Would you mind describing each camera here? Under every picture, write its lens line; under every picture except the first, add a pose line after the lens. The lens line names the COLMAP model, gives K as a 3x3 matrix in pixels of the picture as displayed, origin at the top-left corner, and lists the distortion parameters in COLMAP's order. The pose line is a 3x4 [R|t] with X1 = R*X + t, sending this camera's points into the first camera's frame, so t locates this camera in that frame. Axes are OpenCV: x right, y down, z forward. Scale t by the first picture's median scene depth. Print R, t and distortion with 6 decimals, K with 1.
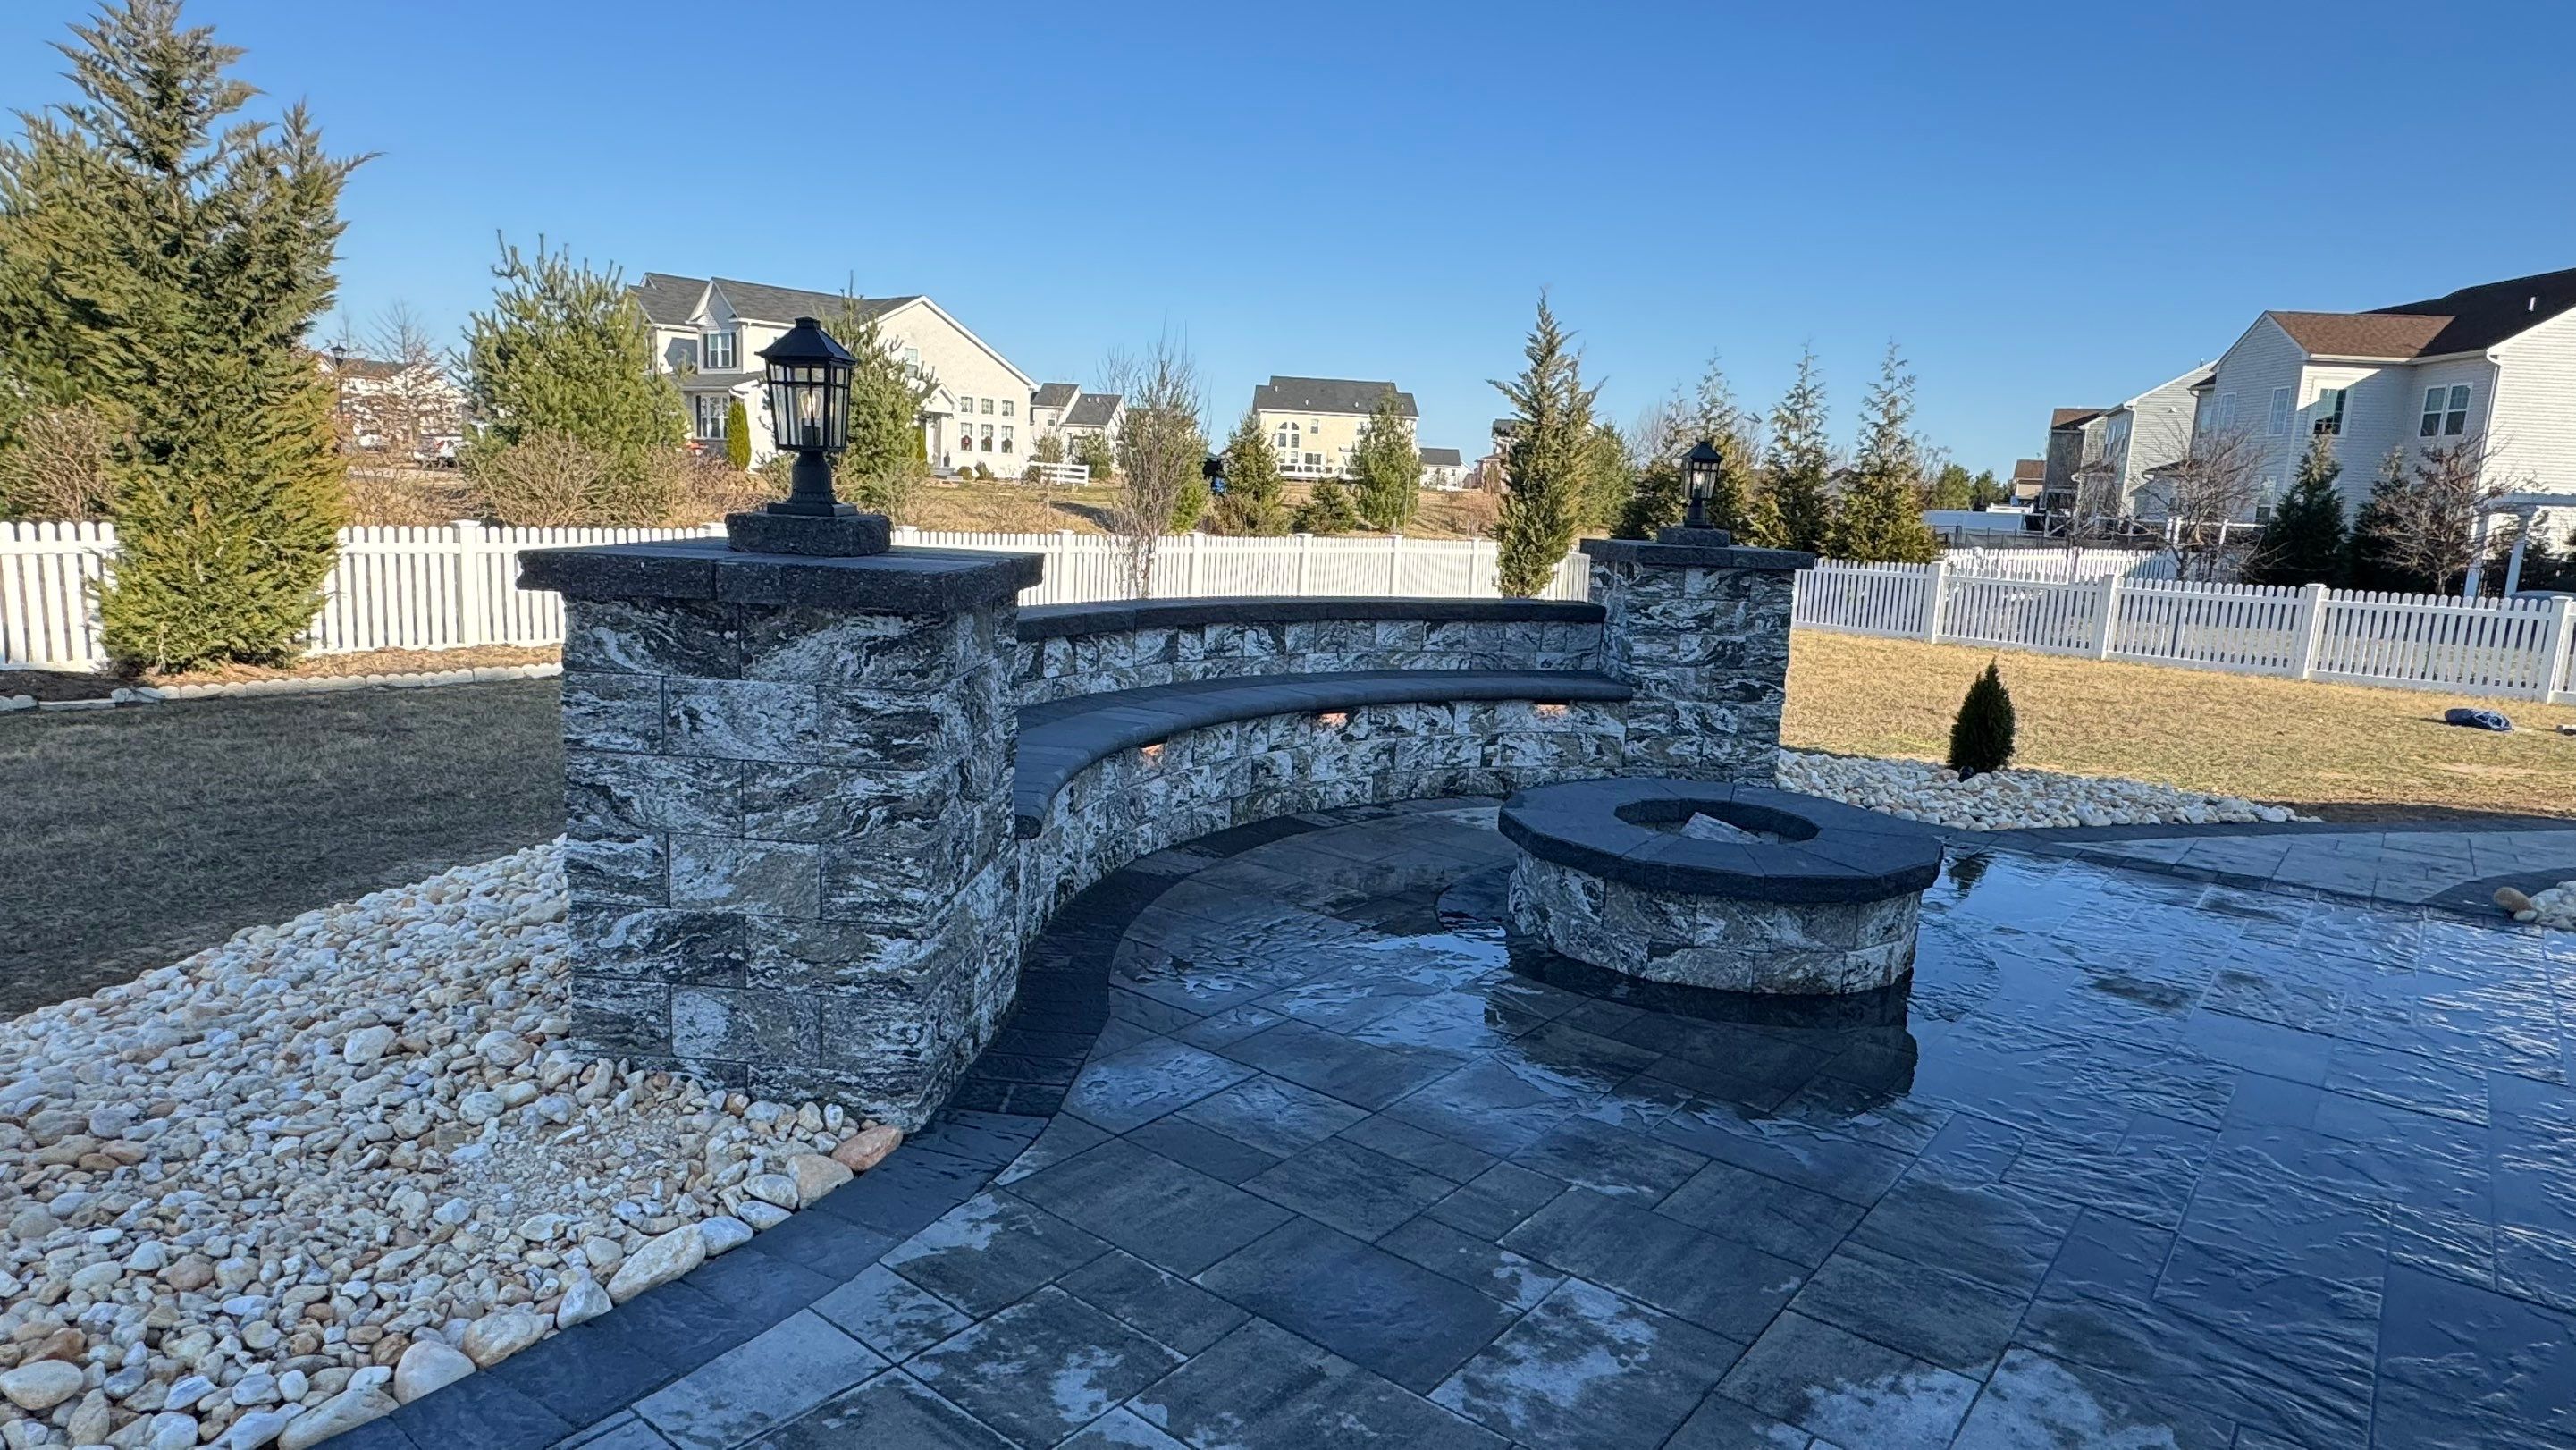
lens RADIAL K [[1459.1, 0, 1265.9], [0, 1459.1, 727.6], [0, 0, 1]] dist [-0.003086, -0.000057]
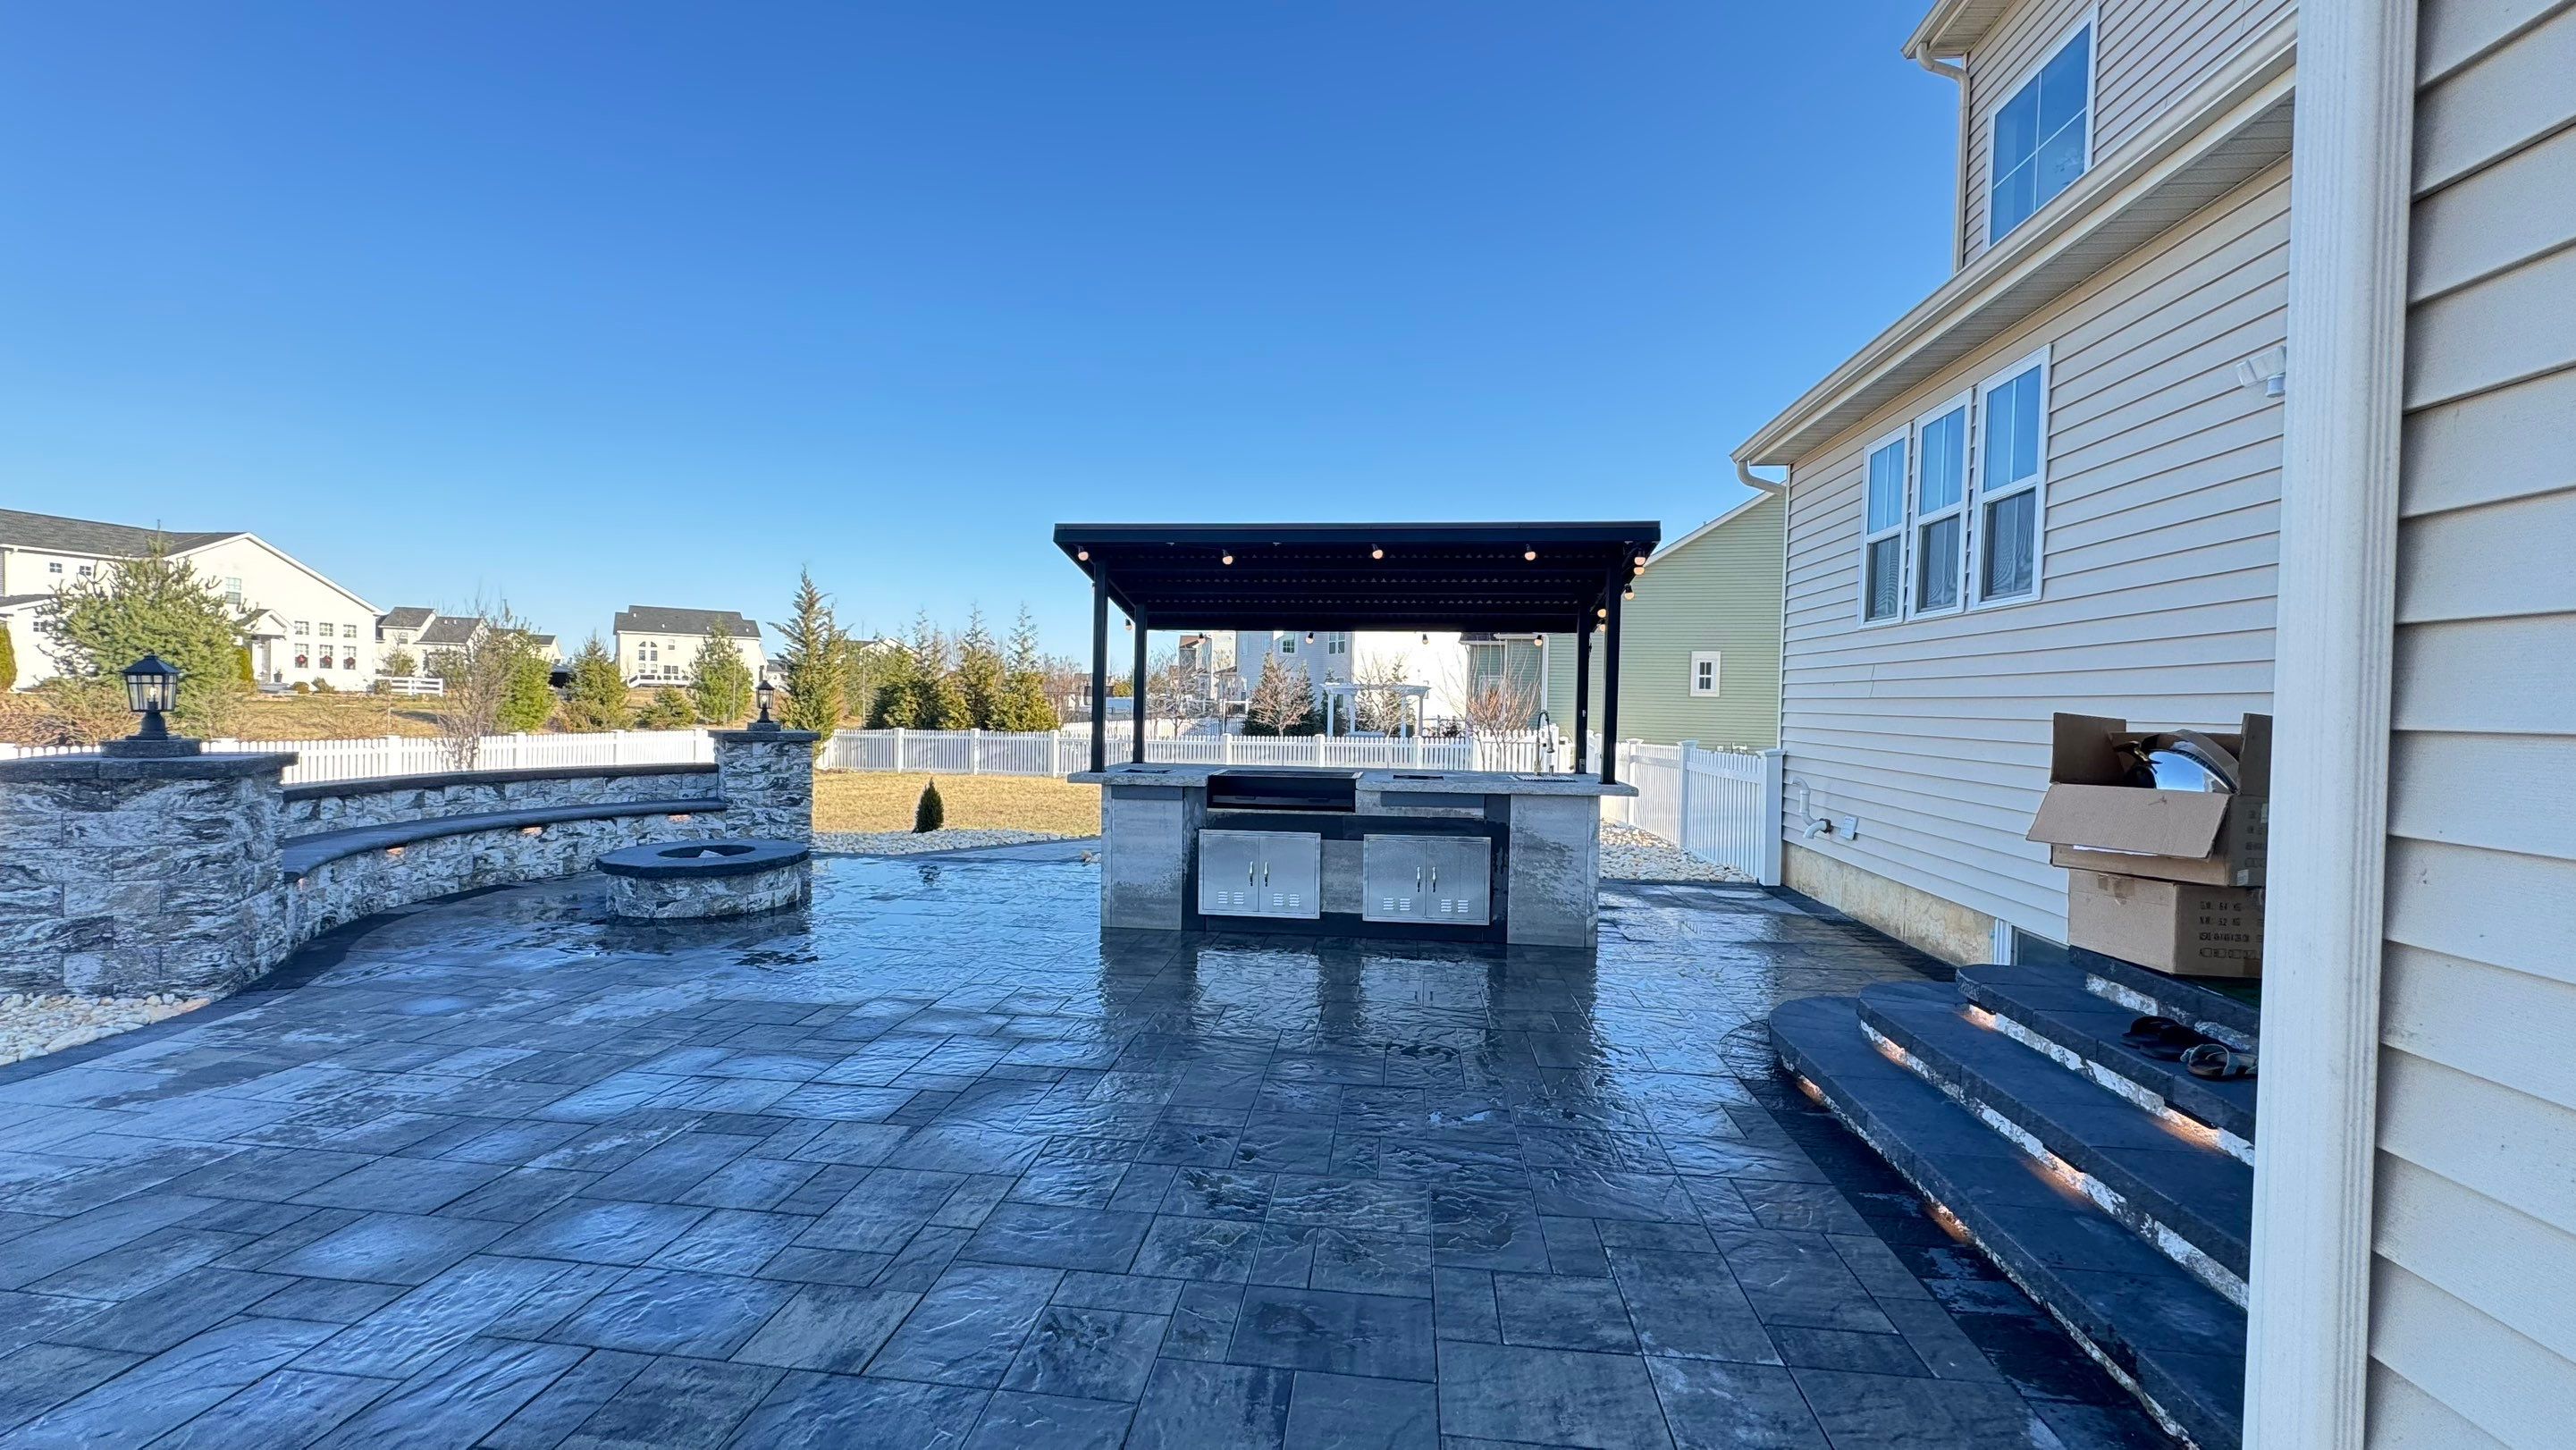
lens RADIAL K [[1022.7, 0, 1280.7], [0, 1022.7, 723.0], [0, 0, 1]] dist [-0.002561, 0.000322]
pose [[0.846101, -0.038951, 0.531598, 0.153498], [0.105294, 0.989888, -0.095057, 0.076134], [-0.522519, 0.136402, 0.841646, -0.583879]]
